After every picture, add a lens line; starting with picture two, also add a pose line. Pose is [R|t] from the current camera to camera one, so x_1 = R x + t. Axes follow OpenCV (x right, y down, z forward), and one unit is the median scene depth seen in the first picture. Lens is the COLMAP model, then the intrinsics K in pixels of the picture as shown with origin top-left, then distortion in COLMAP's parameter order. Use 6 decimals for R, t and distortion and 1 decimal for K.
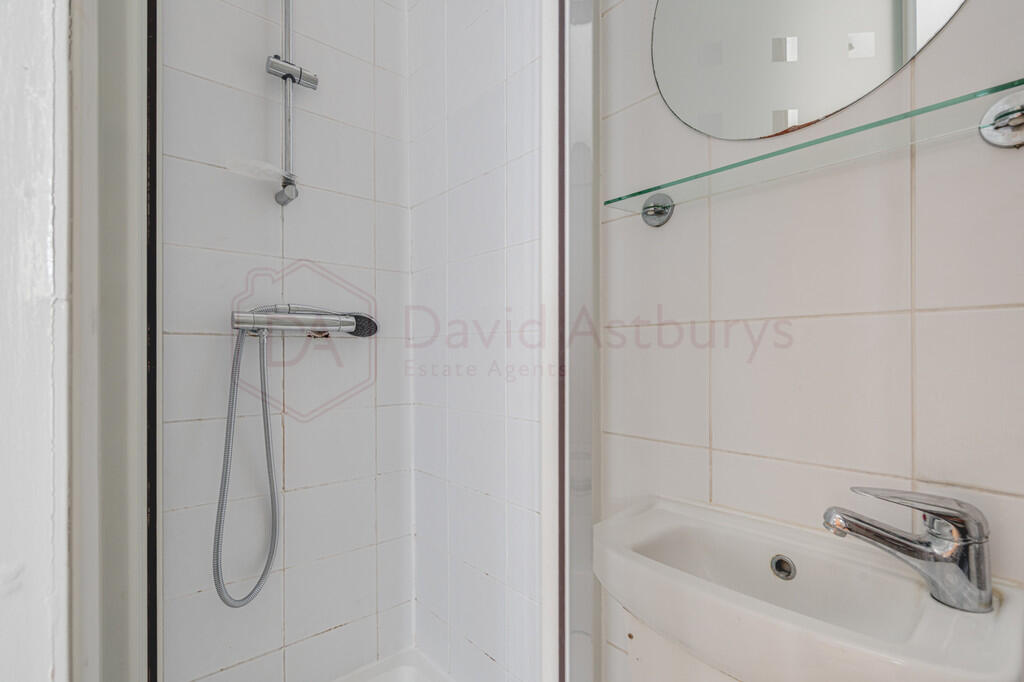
lens RADIAL K [[475.5, 0, 507.6], [0, 475.5, 350.6], [0, 0, 1]] dist [-0.002706, -0.000767]
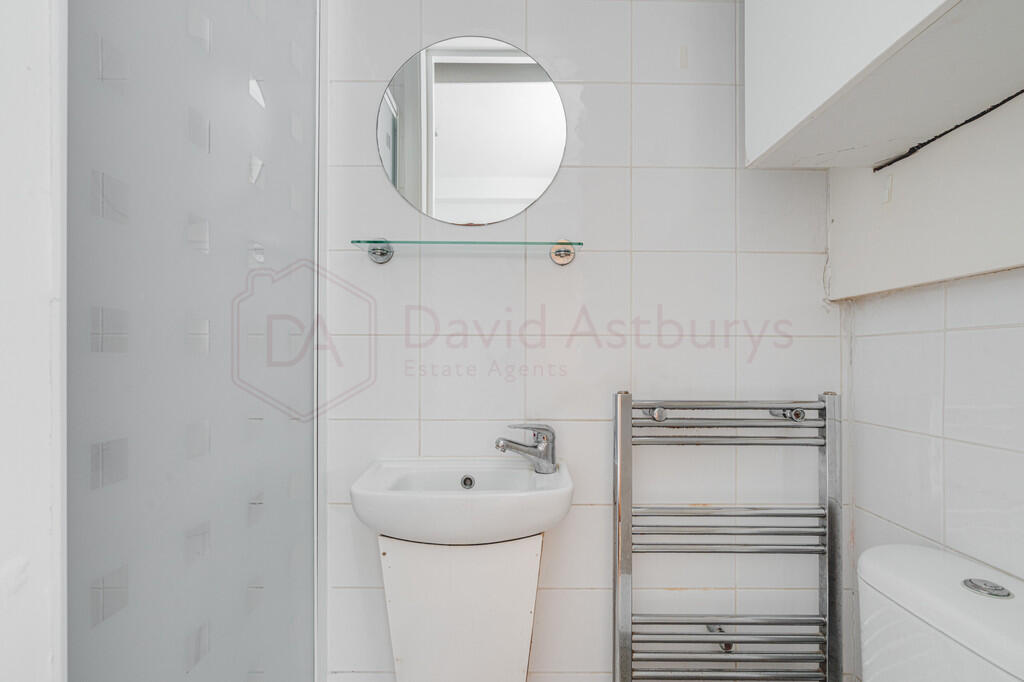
lens RADIAL K [[475.5, 0, 507.6], [0, 475.5, 350.6], [0, 0, 1]] dist [-0.002706, -0.000767]
pose [[0.665121, 0.014596, 0.746593, -0.725339], [-0.006630, 0.999885, -0.013641, 0.009291], [-0.746706, 0.004123, 0.665141, -0.291686]]
